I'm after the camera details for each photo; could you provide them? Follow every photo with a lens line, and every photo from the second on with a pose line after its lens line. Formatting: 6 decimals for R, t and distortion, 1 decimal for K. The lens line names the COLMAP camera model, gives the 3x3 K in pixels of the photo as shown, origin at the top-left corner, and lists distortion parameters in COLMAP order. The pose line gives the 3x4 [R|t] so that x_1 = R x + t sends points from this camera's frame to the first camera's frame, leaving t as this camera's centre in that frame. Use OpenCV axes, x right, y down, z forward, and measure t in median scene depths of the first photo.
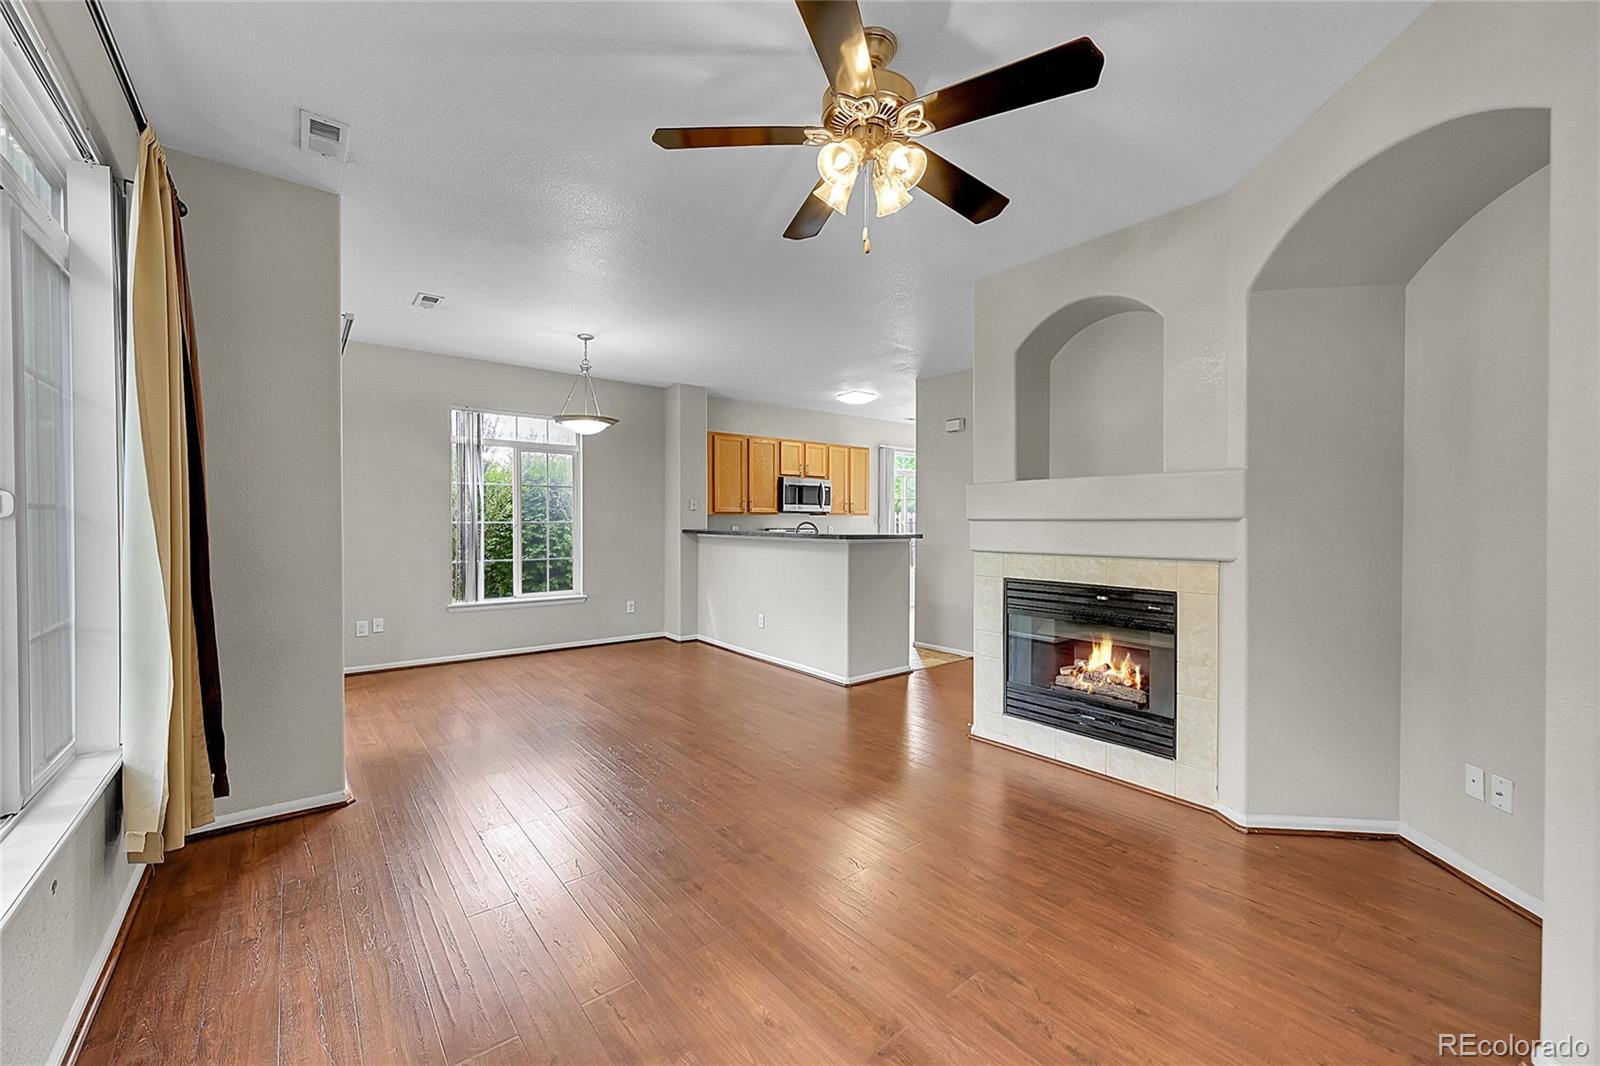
lens RADIAL K [[630.9, 0, 799.4], [0, 630.9, 533.3], [0, 0, 1]] dist [0.003020, 0.000006]
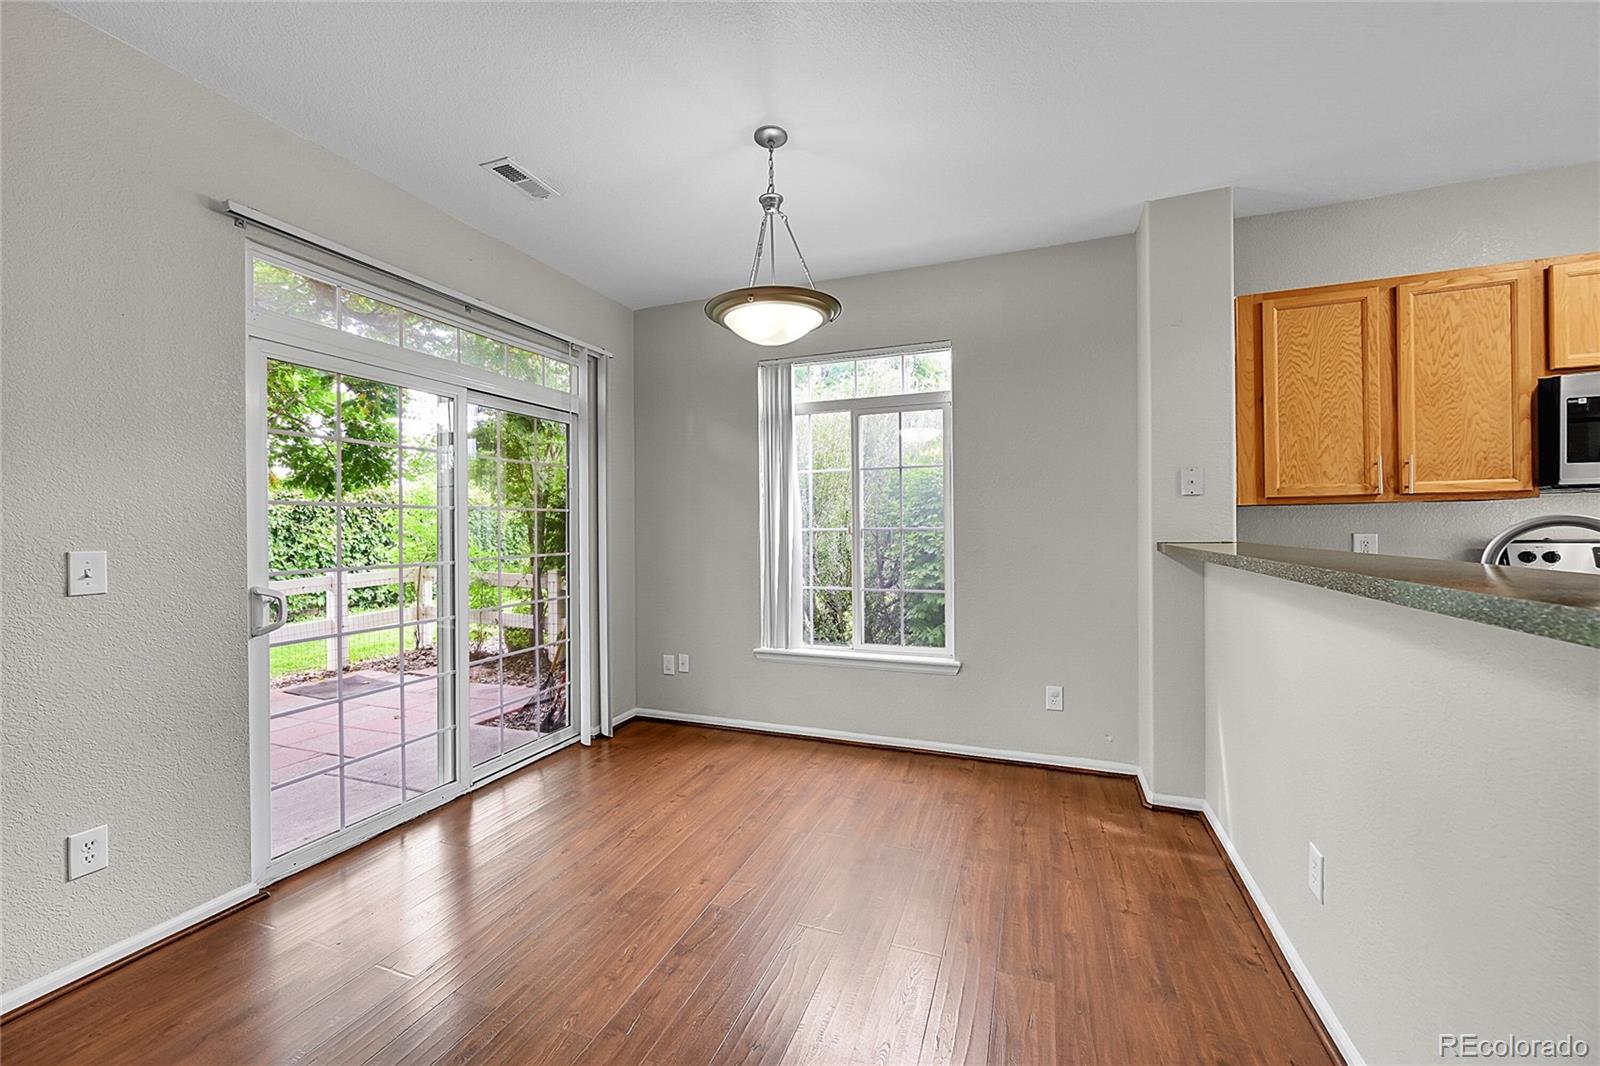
lens RADIAL K [[630.9, 0, 804.4], [0, 630.9, 529.7], [0, 0, 1]] dist [0.003020, 0.000006]
pose [[0.511286, -0.008159, -0.859372, 0.053871], [-0.004972, 0.999910, -0.012451, -0.007299], [0.859397, 0.010639, 0.511199, 0.531844]]
